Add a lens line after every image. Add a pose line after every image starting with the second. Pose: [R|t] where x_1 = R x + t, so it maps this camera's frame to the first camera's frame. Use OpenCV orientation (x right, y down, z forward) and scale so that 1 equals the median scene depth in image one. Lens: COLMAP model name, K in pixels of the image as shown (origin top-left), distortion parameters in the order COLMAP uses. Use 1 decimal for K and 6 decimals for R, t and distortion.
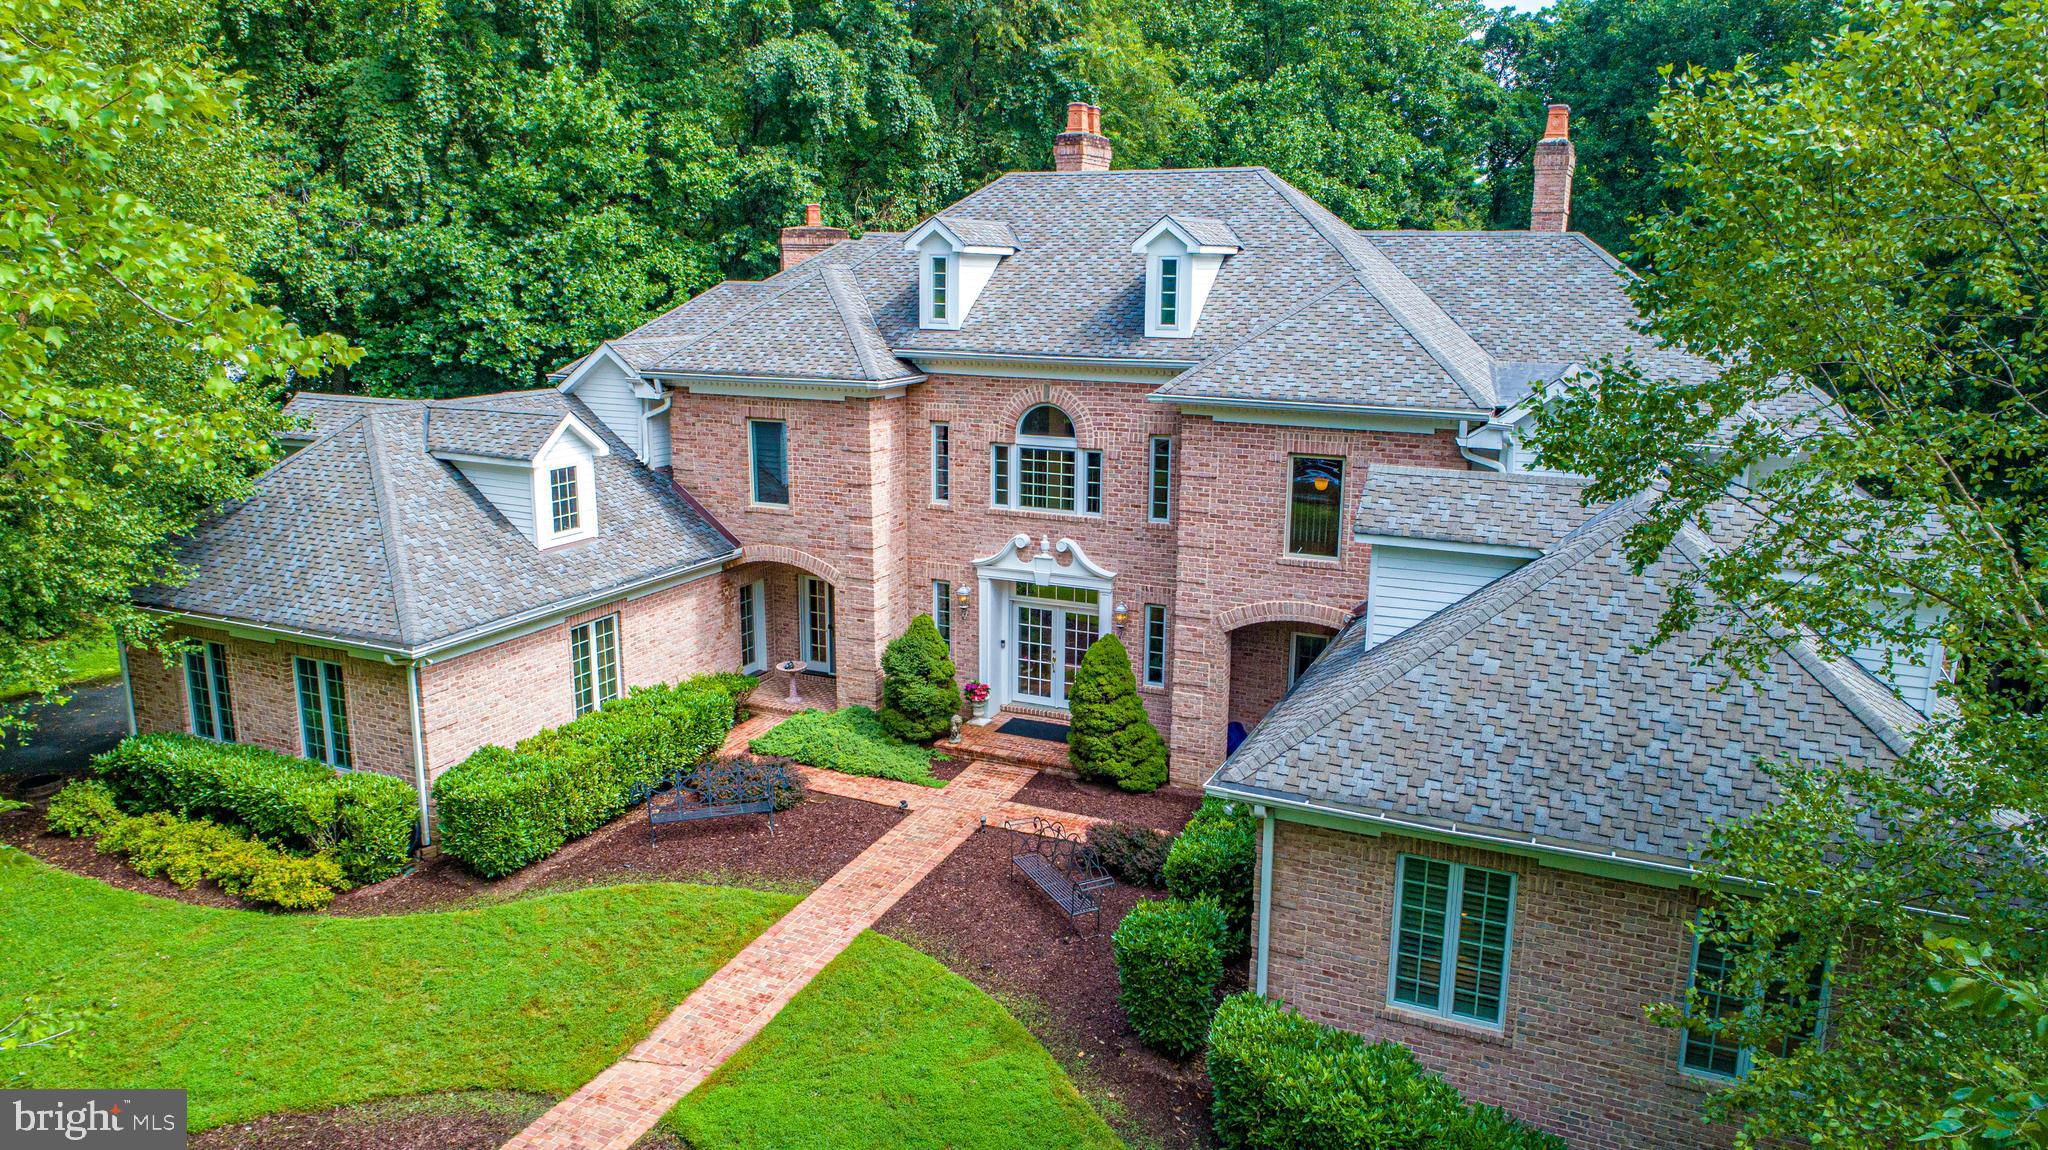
lens RADIAL K [[1379.9, 0, 1023.5], [0, 1379.9, 574.7], [0, 0, 1]] dist [-0.017417, 0.010920]
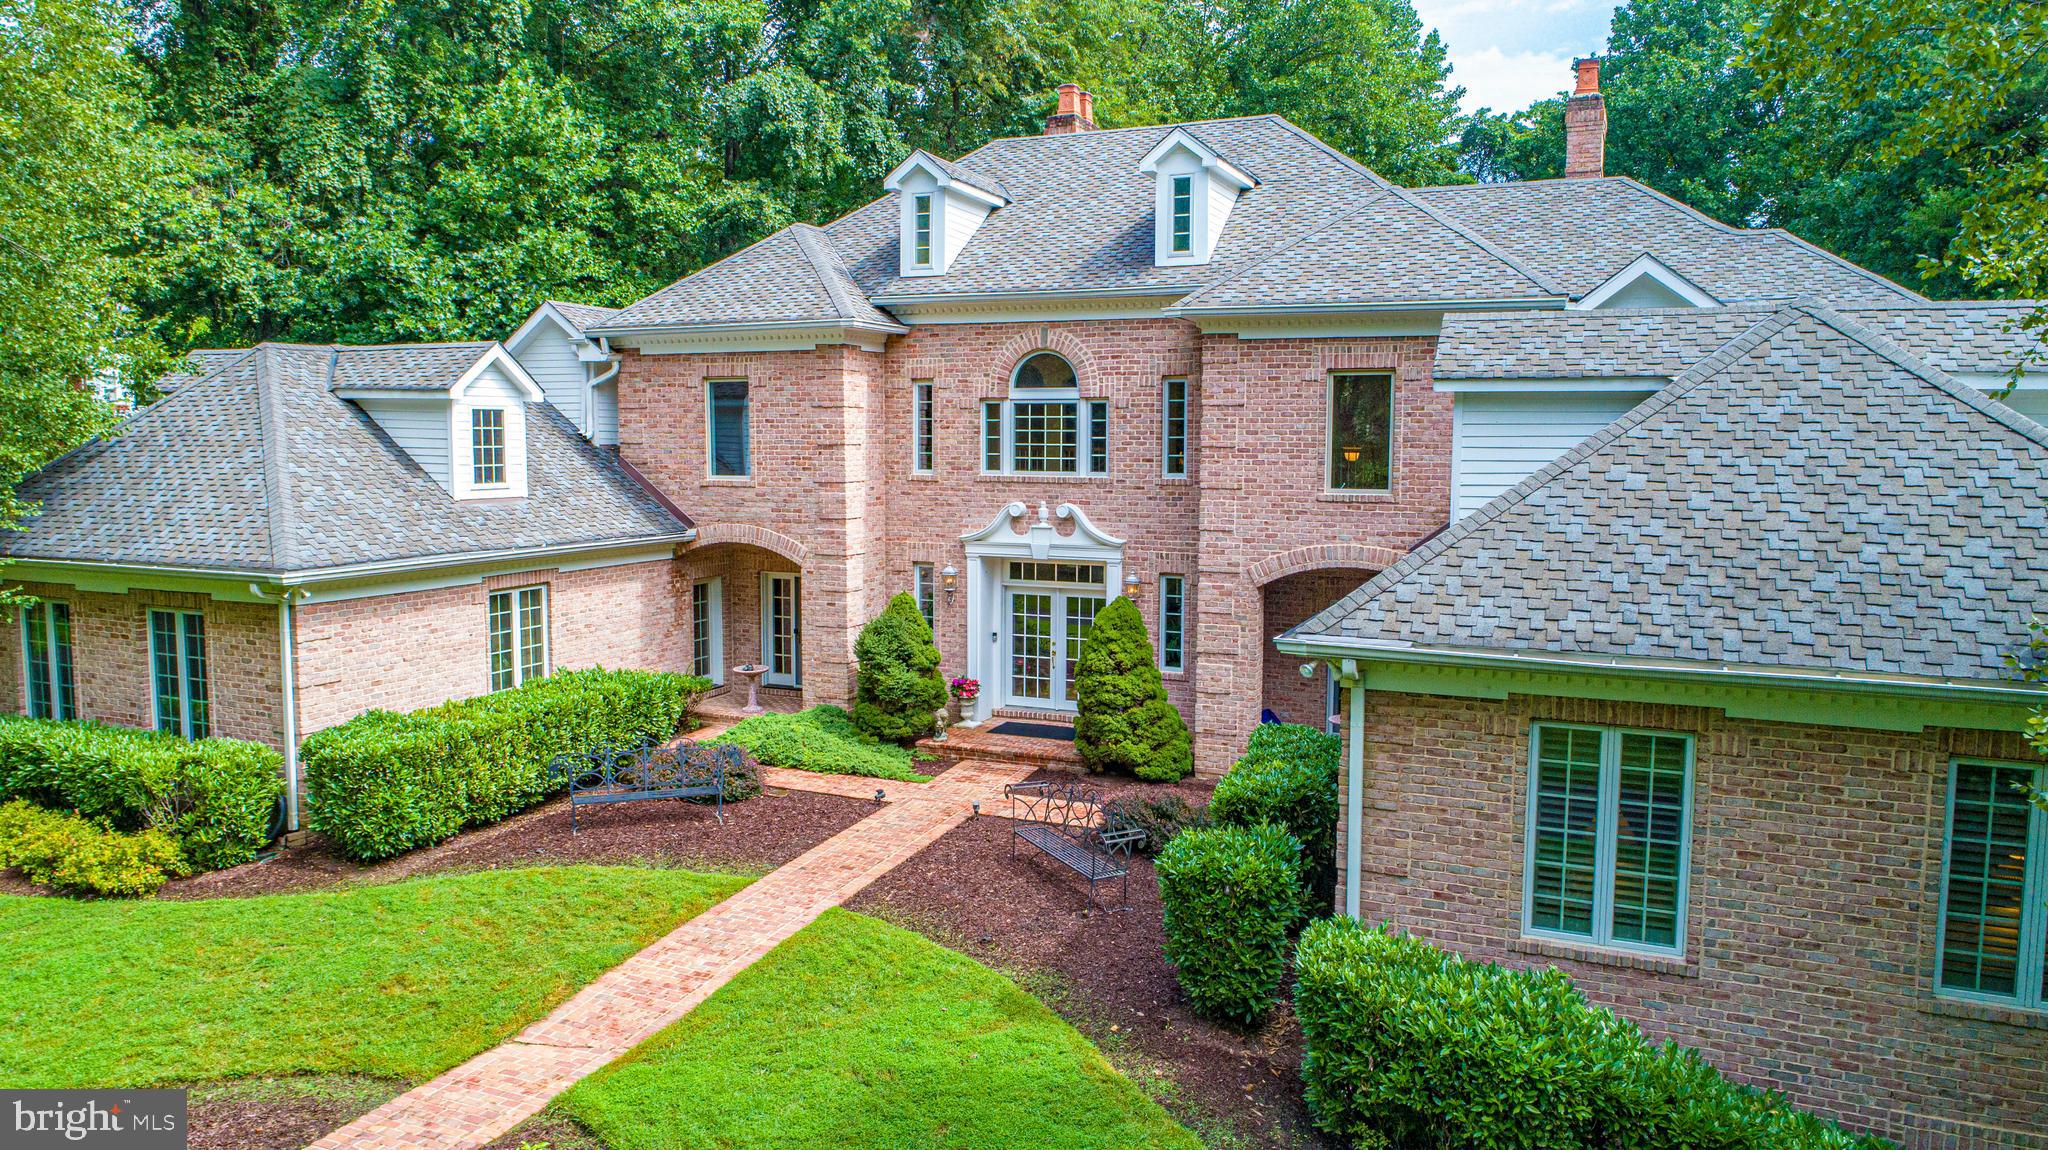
lens RADIAL K [[1379.9, 0, 1022.8], [0, 1379.9, 573.8], [0, 0, 1]] dist [-0.017417, 0.010920]
pose [[0.999800, -0.005183, 0.019320, -0.016724], [0.007526, 0.992349, -0.123232, 0.144574], [-0.018534, 0.123353, 0.992190, 0.160766]]
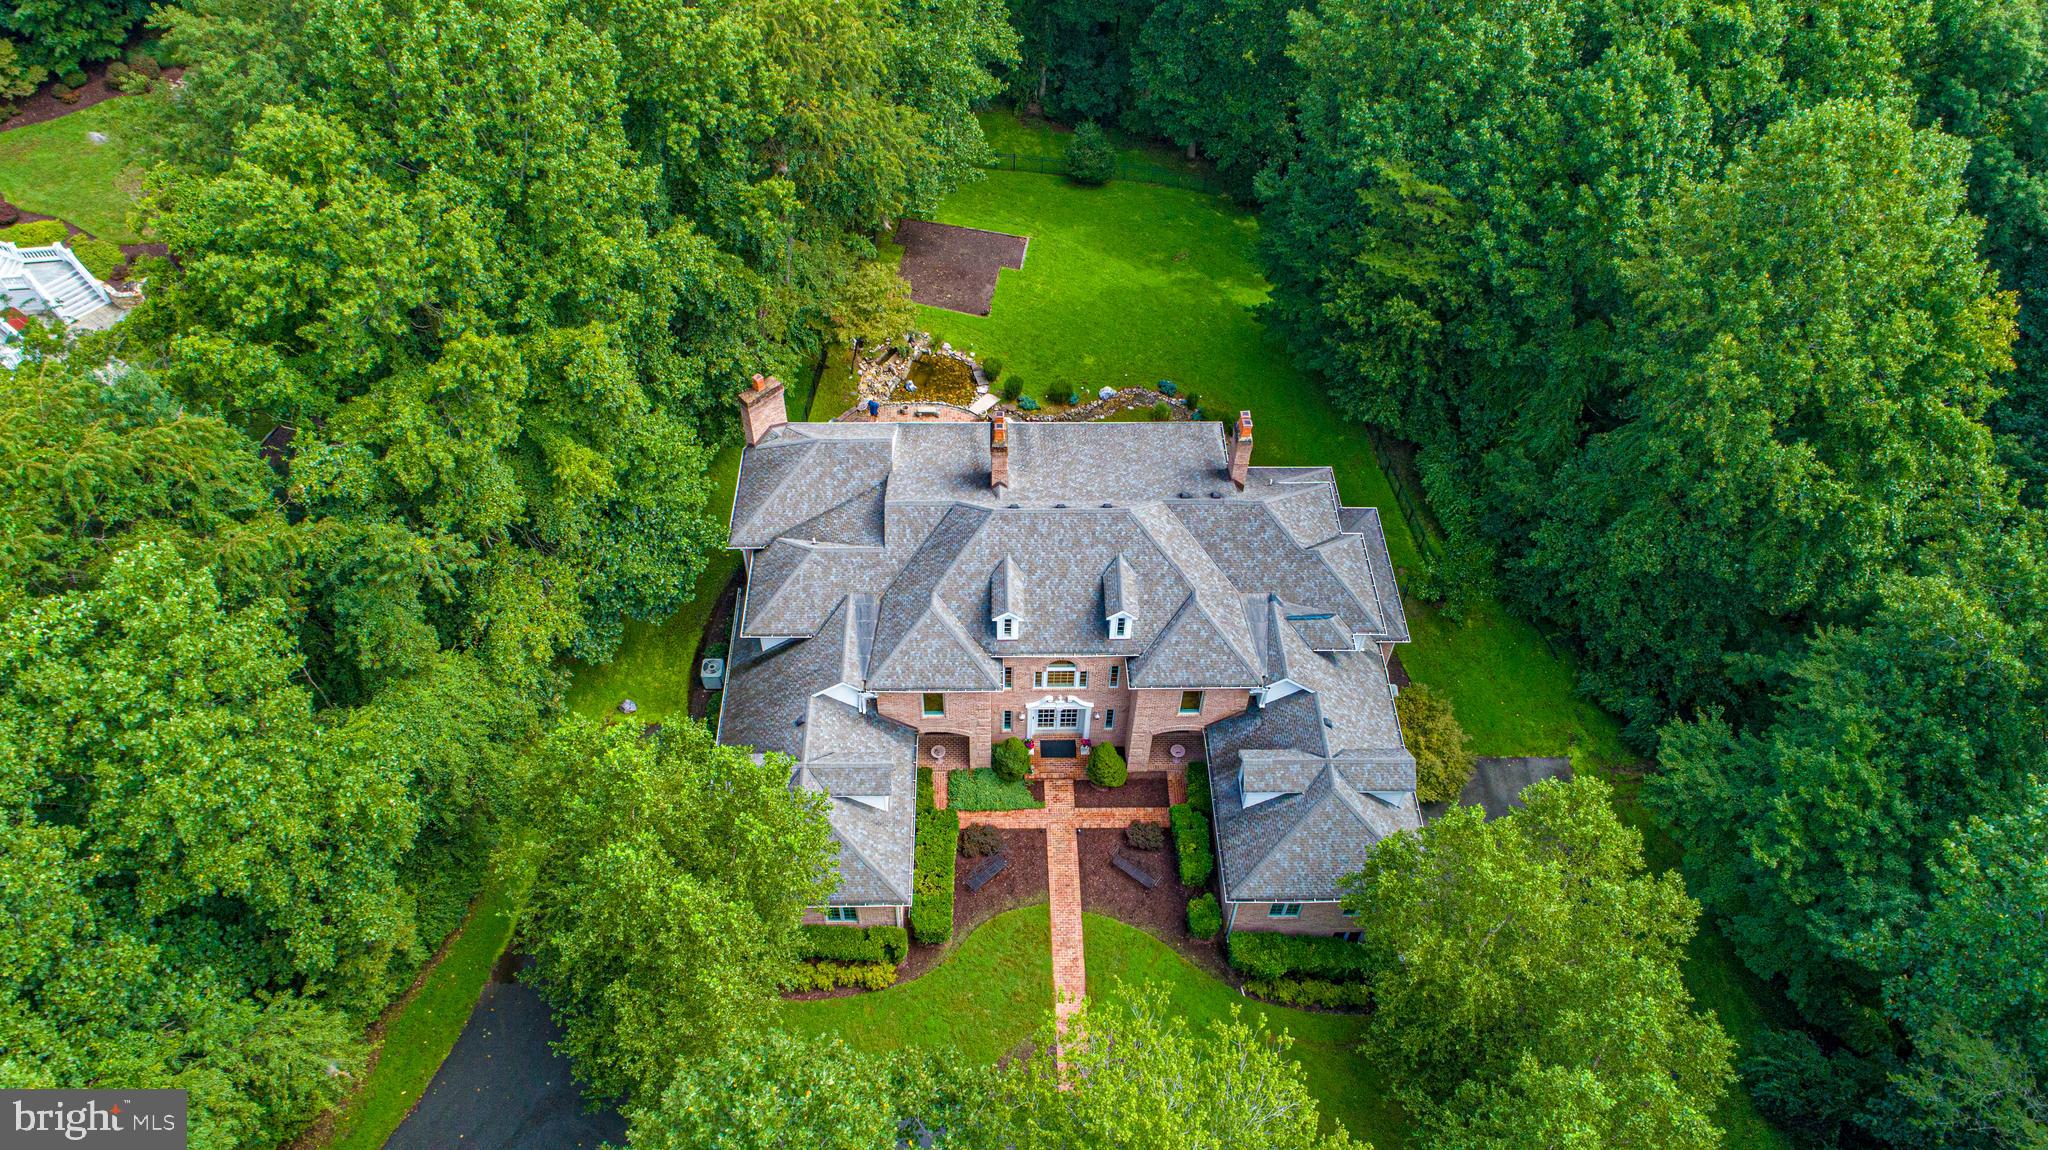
lens RADIAL K [[1379.9, 0, 1024.3], [0, 1379.9, 574.6], [0, 0, 1]] dist [-0.017417, 0.010920]
pose [[0.900859, -0.323599, 0.289372, -0.730590], [0.082846, 0.782488, 0.617130, -1.842859], [-0.426133, -0.531974, 0.731720, -0.610015]]
